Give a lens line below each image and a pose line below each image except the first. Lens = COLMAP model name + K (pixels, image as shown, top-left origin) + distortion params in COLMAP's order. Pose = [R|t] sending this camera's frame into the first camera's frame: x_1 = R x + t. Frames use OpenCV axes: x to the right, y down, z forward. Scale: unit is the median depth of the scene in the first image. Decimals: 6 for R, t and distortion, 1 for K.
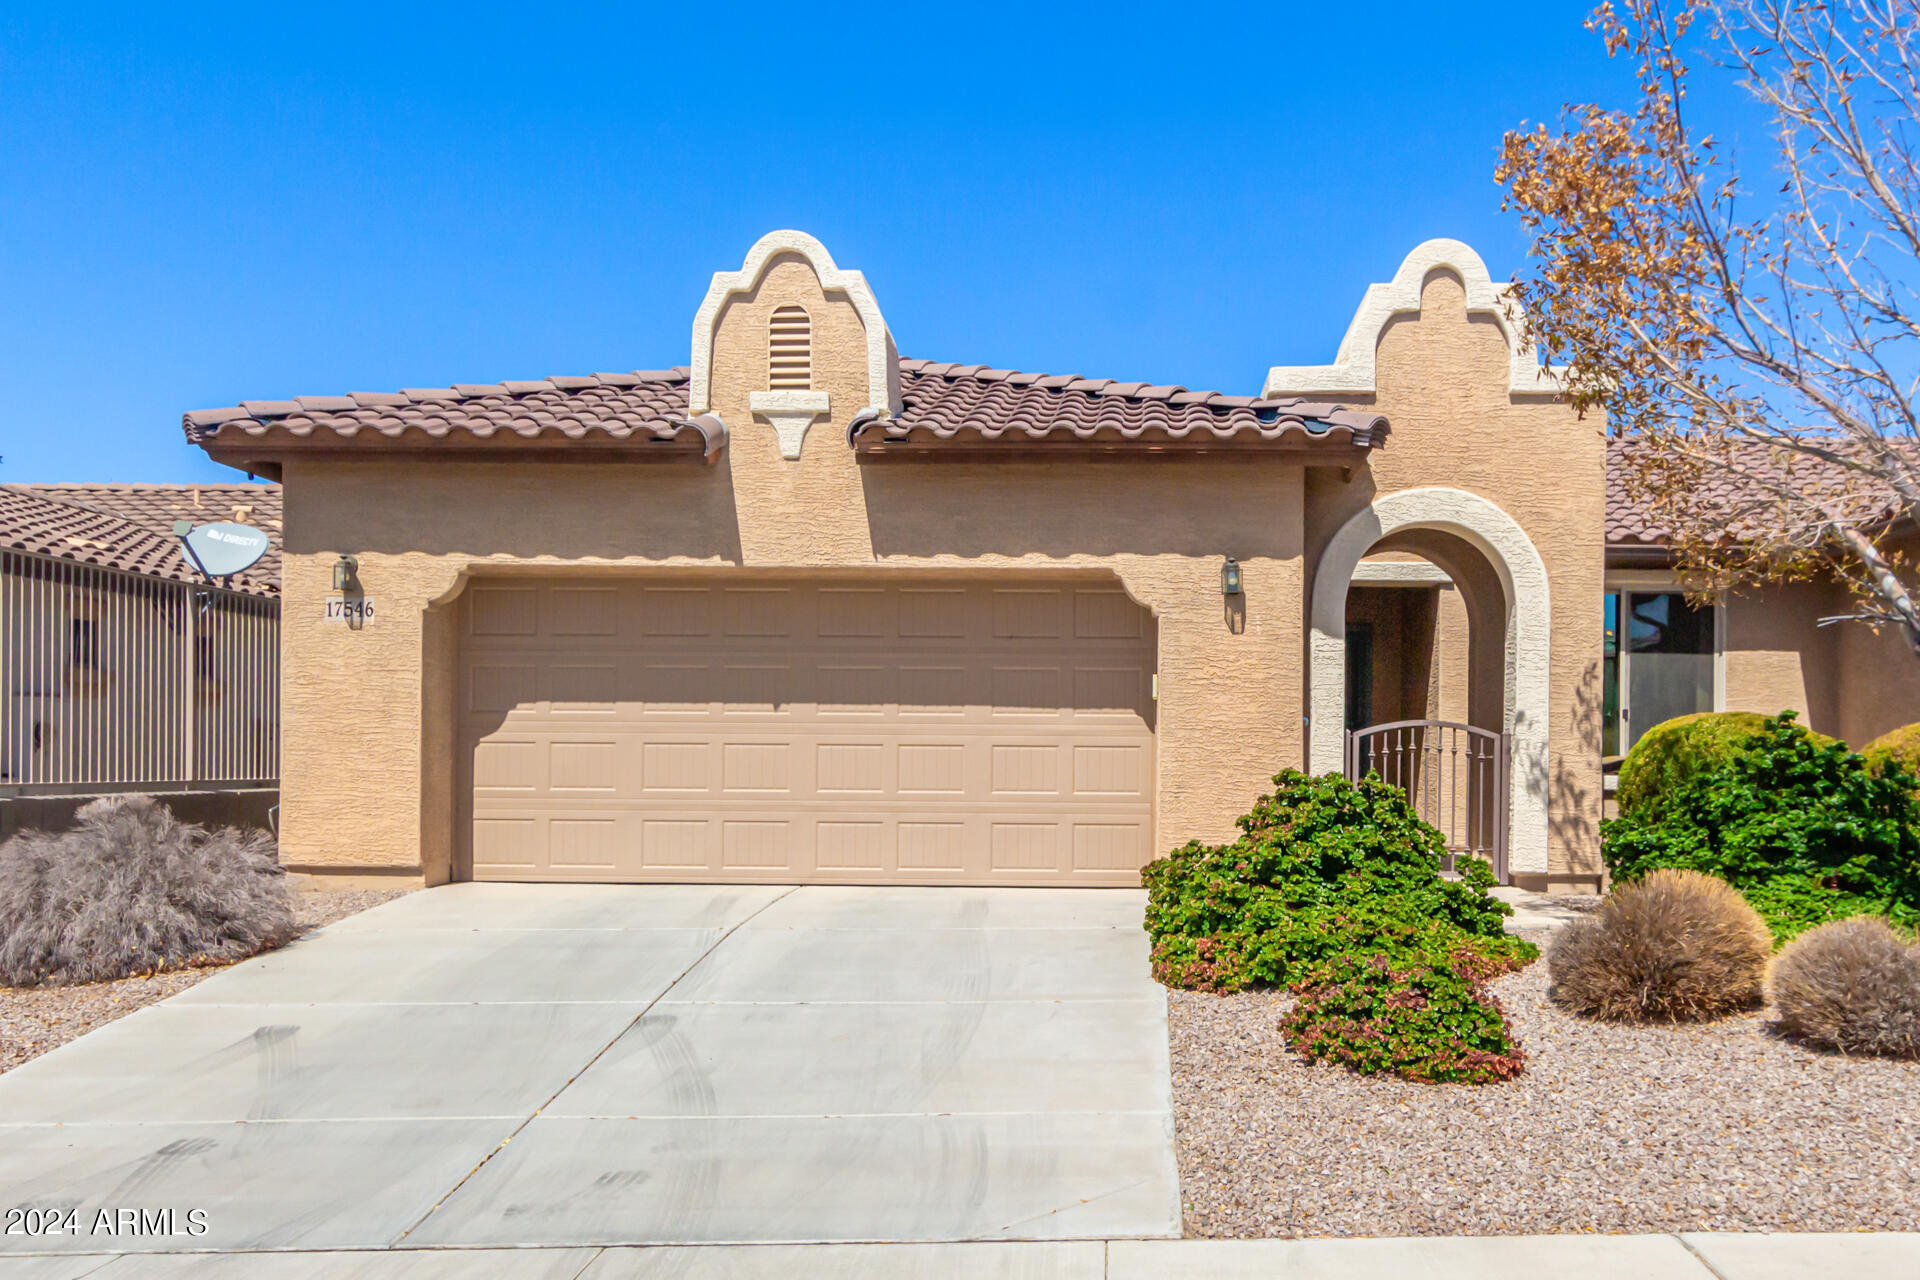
lens RADIAL K [[811.2, 0, 960.0], [0, 811.2, 640.0], [0, 0, 1]] dist [0.000737, 0.000225]
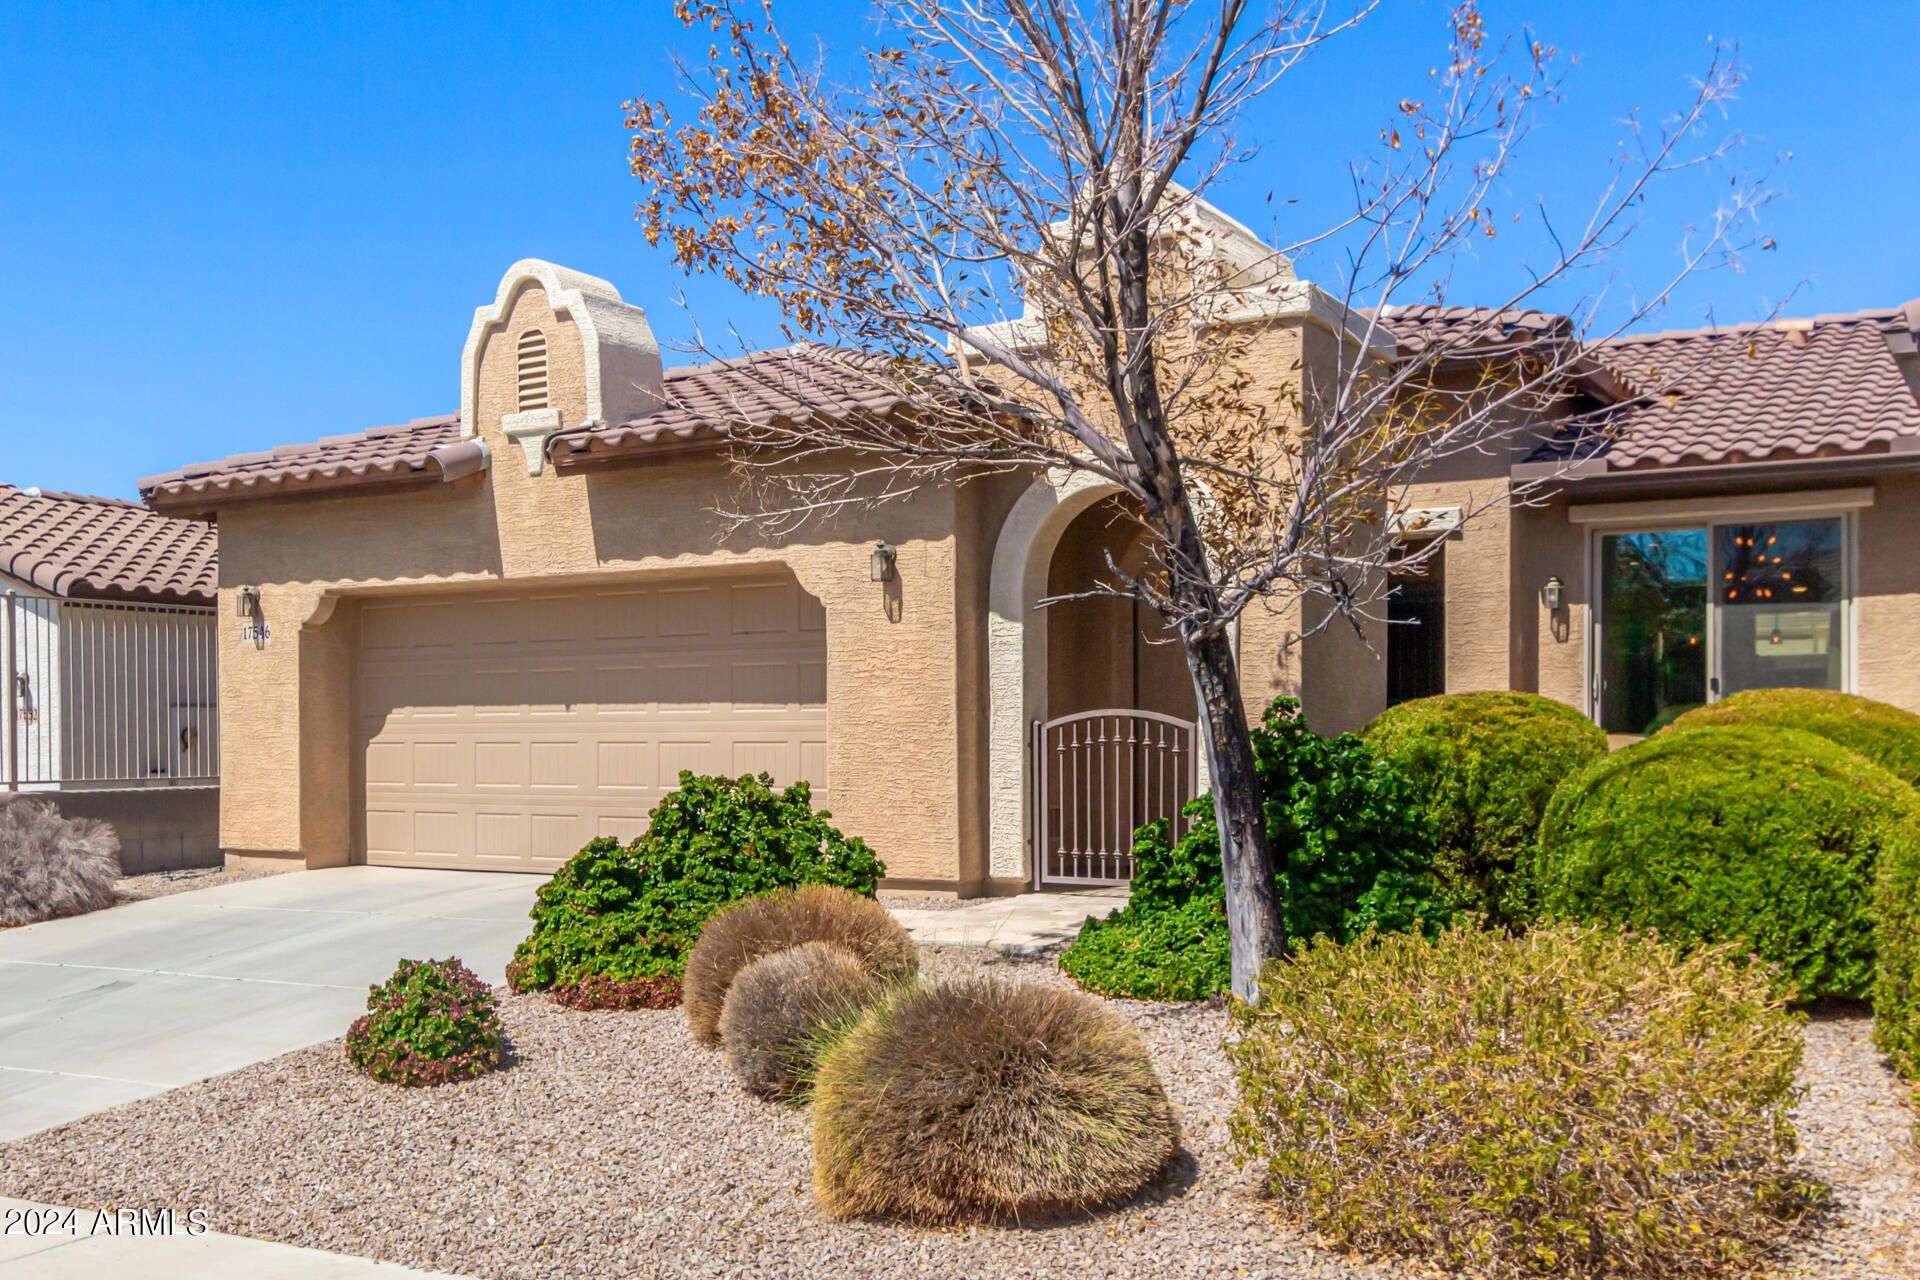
lens RADIAL K [[862.8, 0, 960.3], [0, 862.8, 623.7], [0, 0, 1]] dist [0.000039, -0.000314]
pose [[0.966660, -0.046218, -0.251856, 0.597674], [0.047955, 0.998849, 0.000760, -0.003026], [0.251531, -0.012812, 0.967764, 0.044618]]
